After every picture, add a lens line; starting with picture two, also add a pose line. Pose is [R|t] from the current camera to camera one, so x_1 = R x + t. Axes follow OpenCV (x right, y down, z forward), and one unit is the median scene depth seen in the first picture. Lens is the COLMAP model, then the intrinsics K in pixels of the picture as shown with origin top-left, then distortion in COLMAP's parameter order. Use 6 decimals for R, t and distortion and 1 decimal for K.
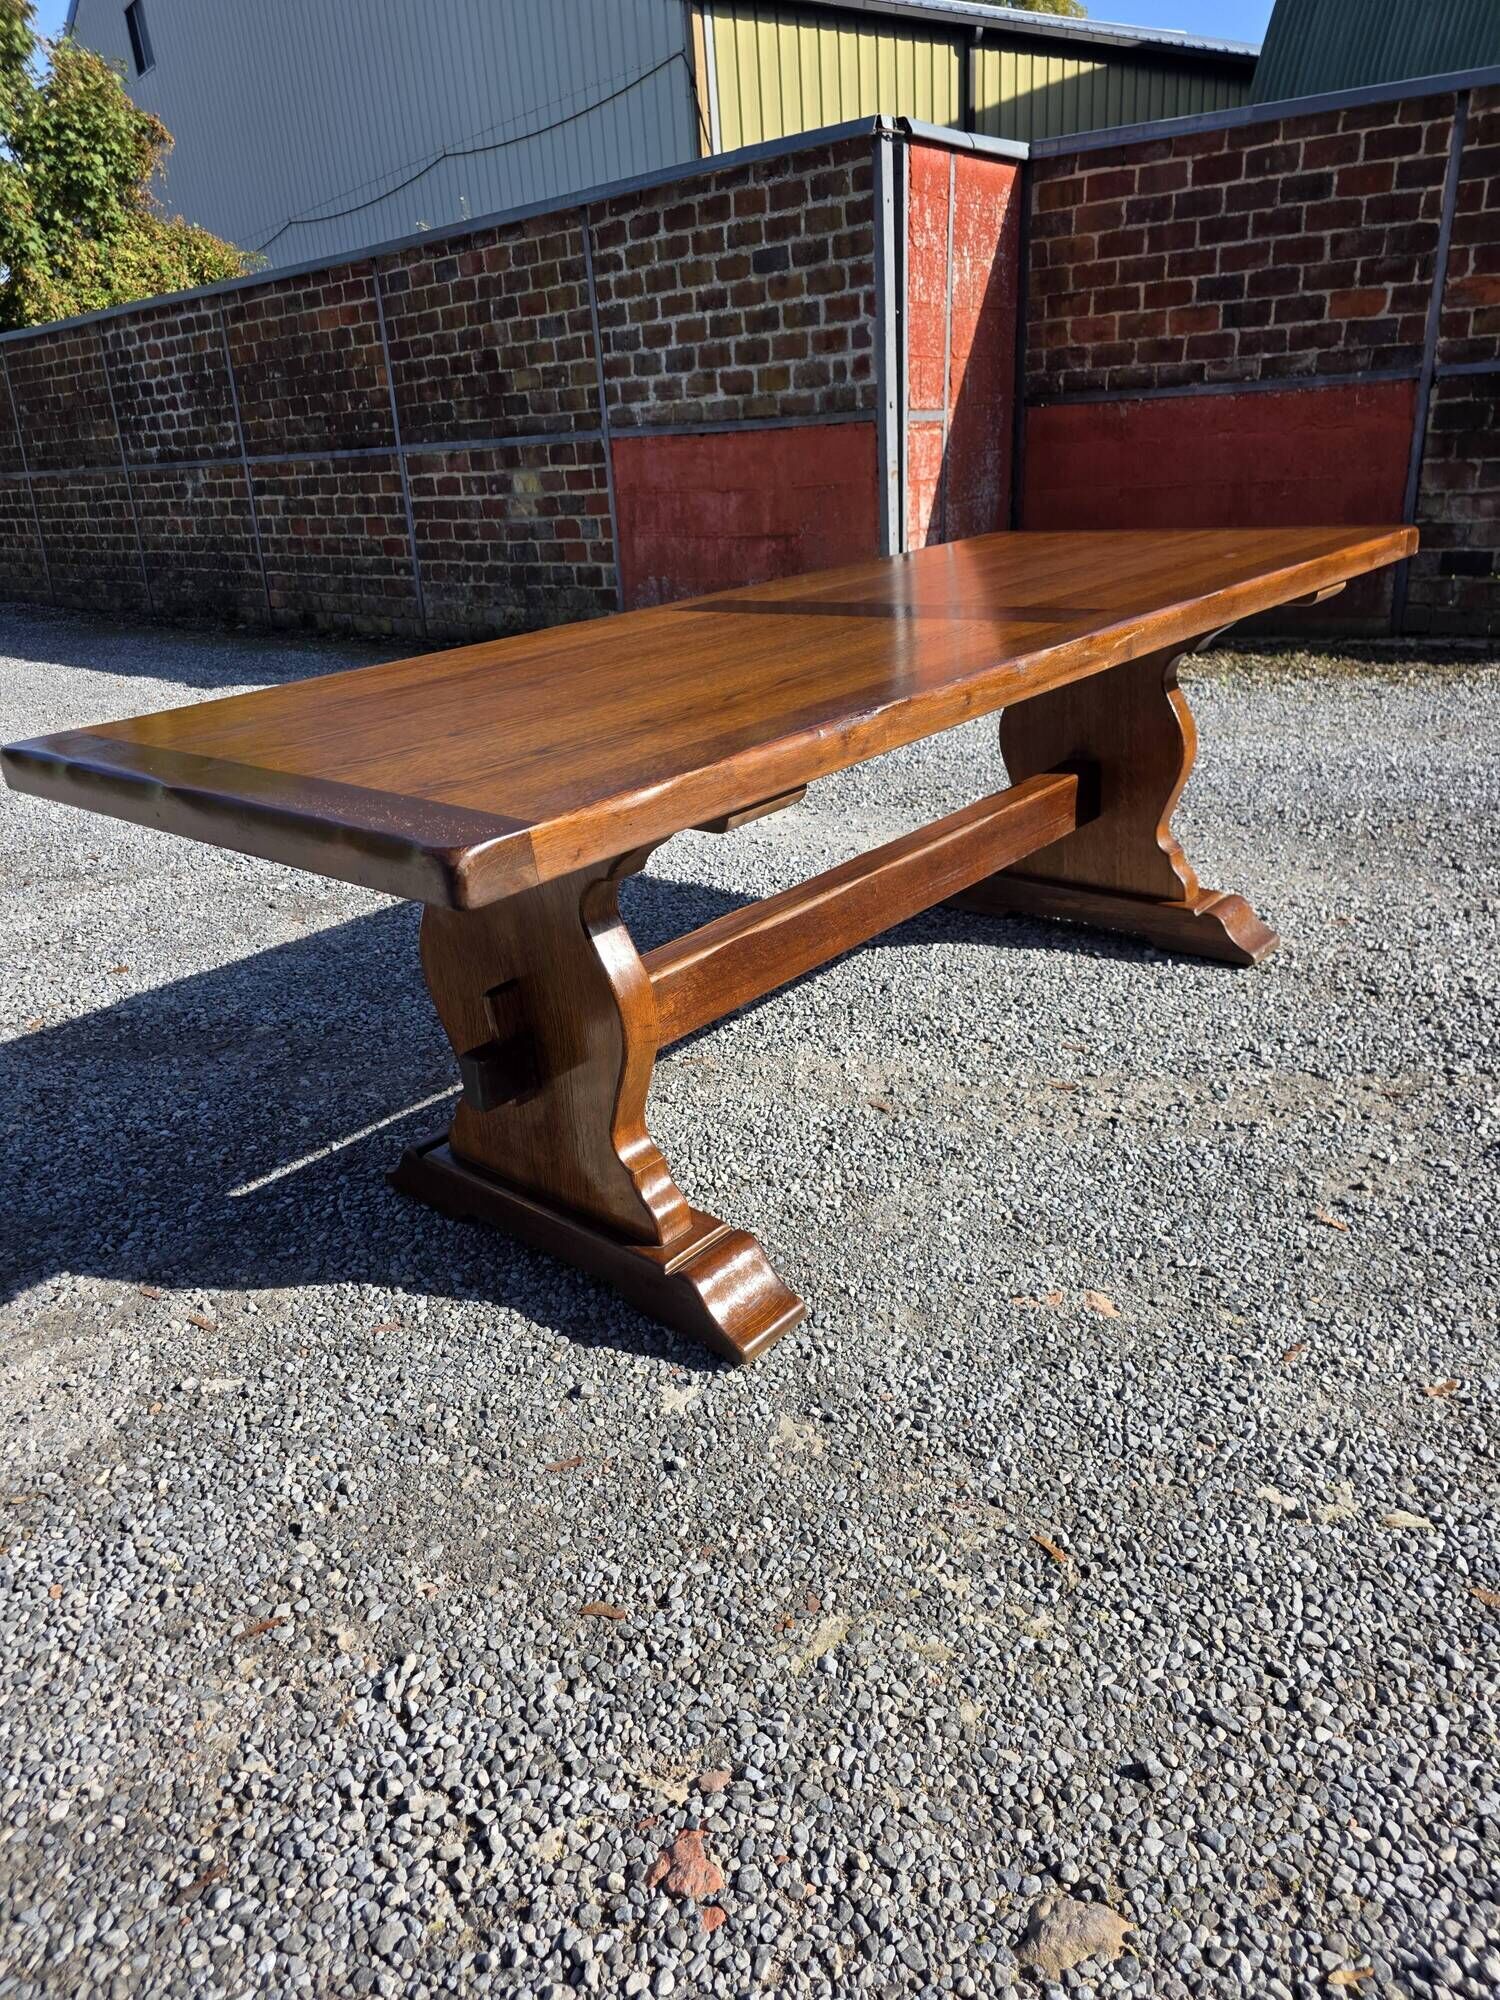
lens RADIAL K [[1340.5, 0, 750.0], [0, 1340.5, 1000.0], [0, 0, 1]] dist [0.049496, -0.046331]
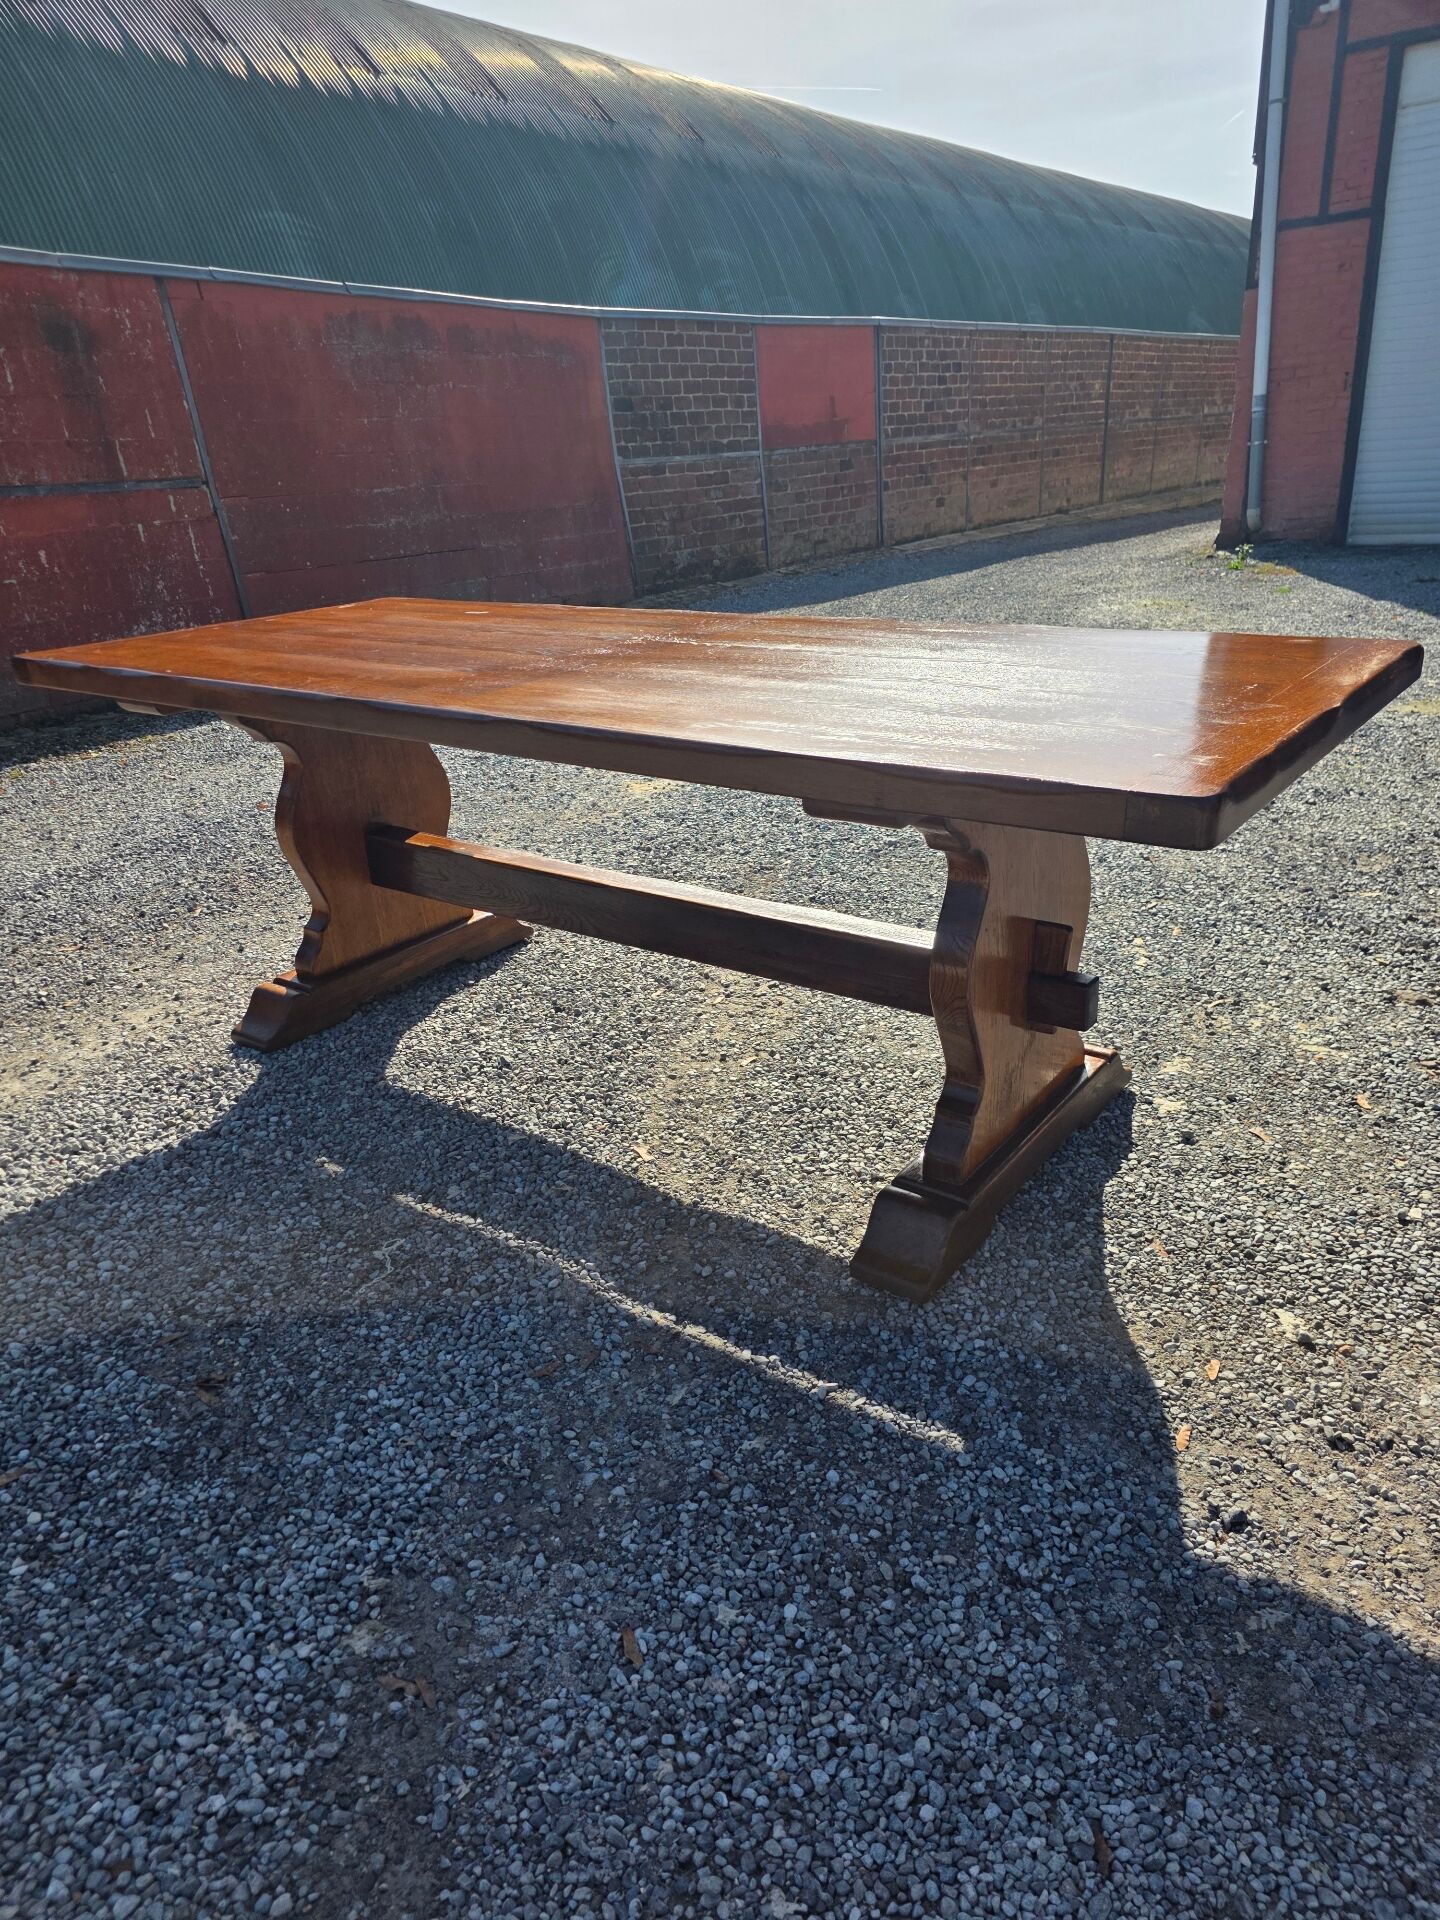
lens RADIAL K [[1286.9, 0, 720.0], [0, 1286.9, 960.0], [0, 0, 1]] dist [0.049496, -0.046331]
pose [[-0.077052, -0.306166, 0.948855, -1.127786], [0.449620, 0.838749, 0.307150, -0.420825], [-0.889890, 0.450291, 0.073031, 1.095260]]
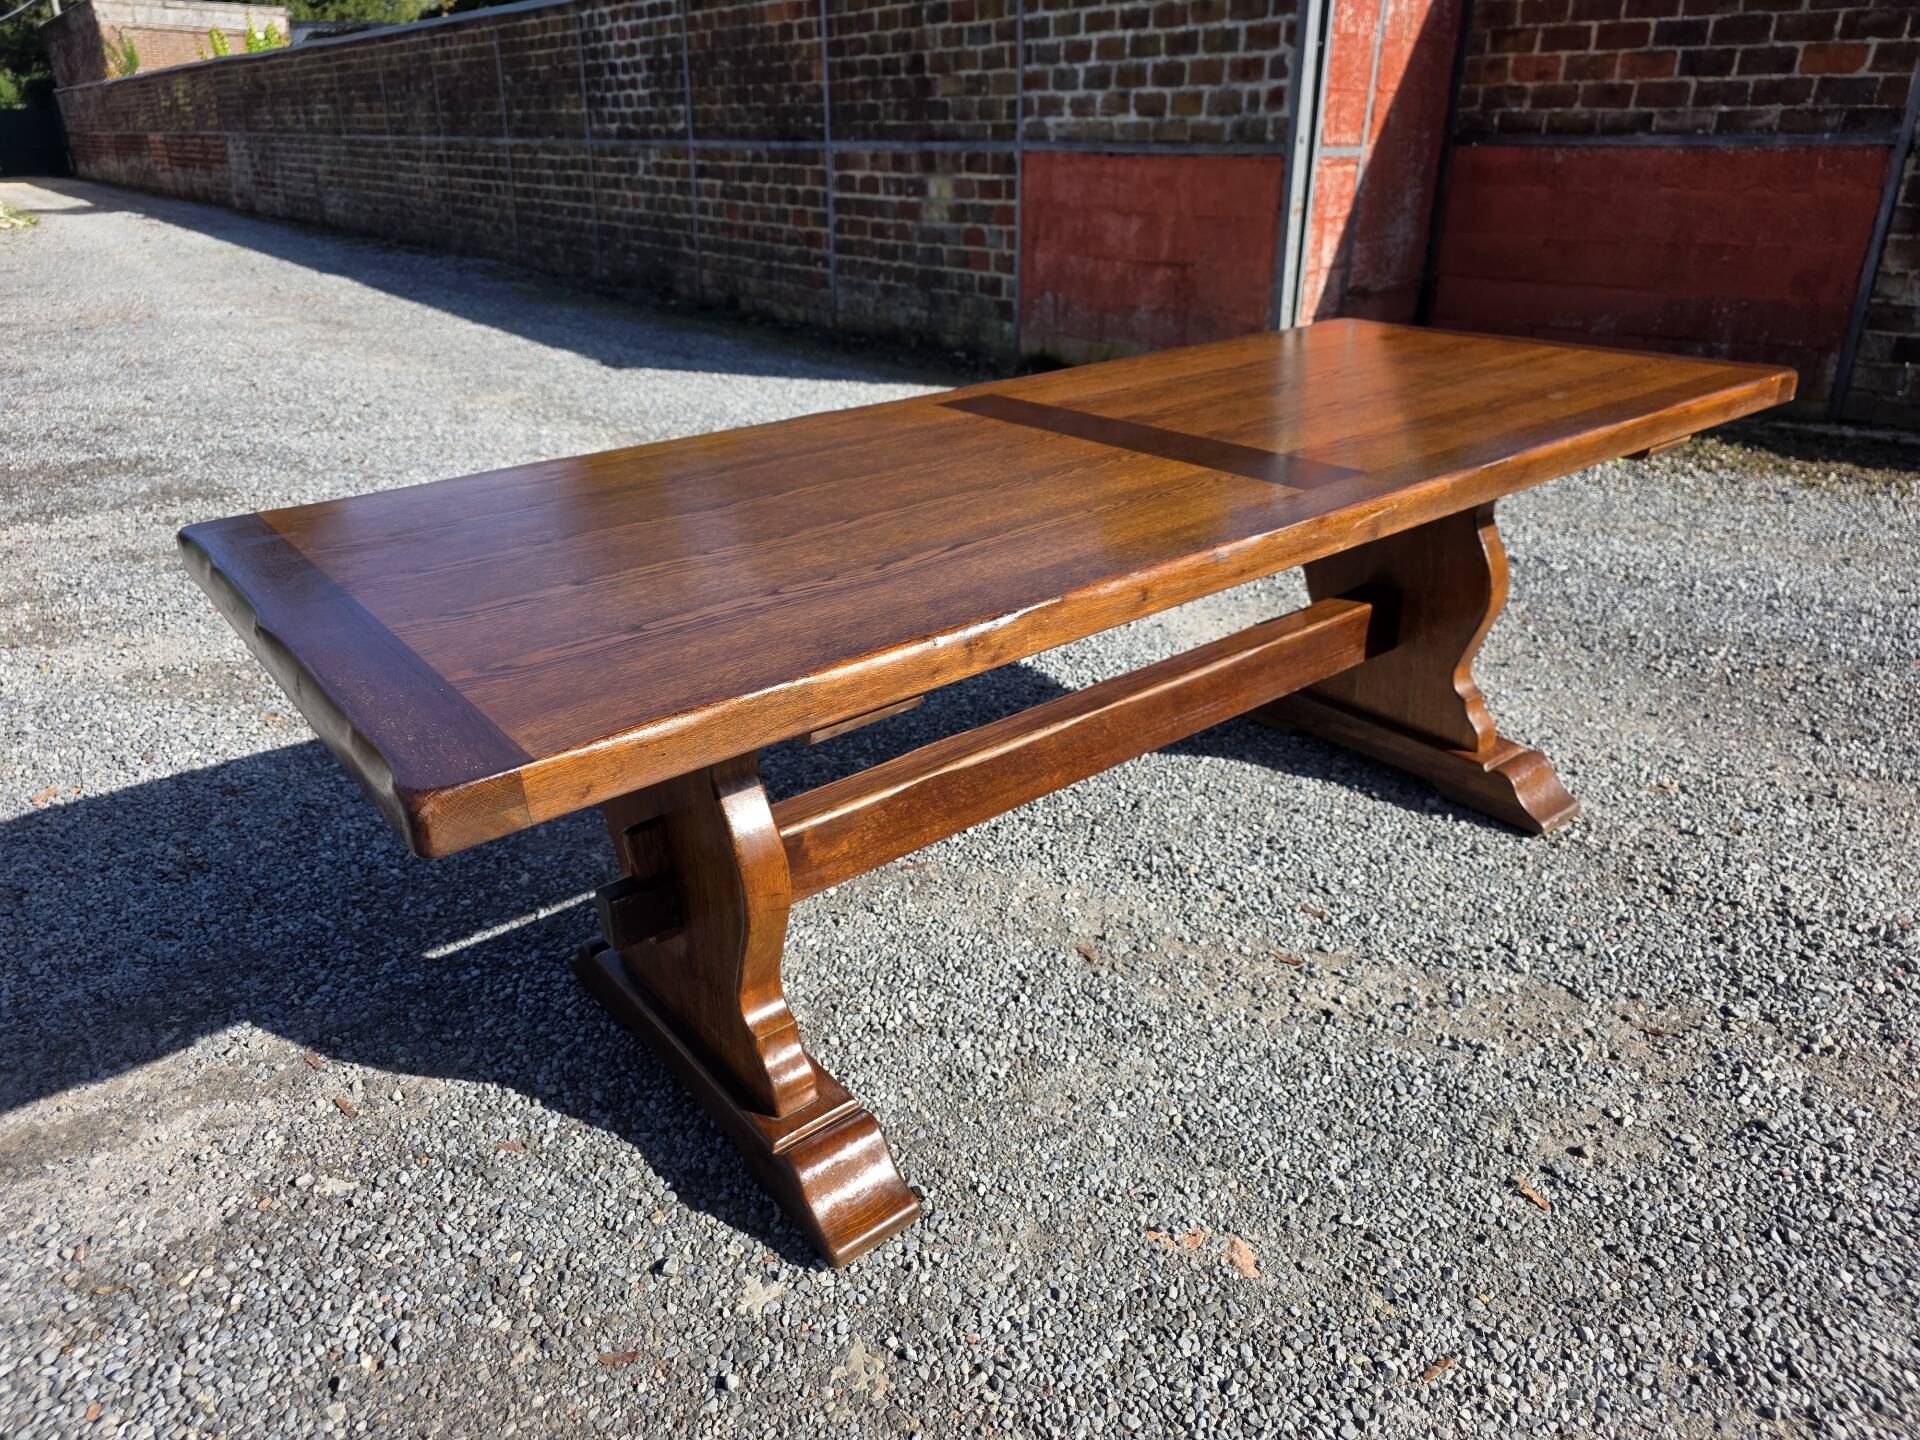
lens RADIAL K [[1293.0, 0, 976.7], [0, 1293.0, 712.3], [0, 0, 1]] dist [0.037948, -0.028978]
pose [[0.984185, 0.118313, -0.131840, 0.146469], [-0.113898, 0.992664, 0.040568, -0.141866], [0.135672, -0.024910, 0.990441, 0.111983]]
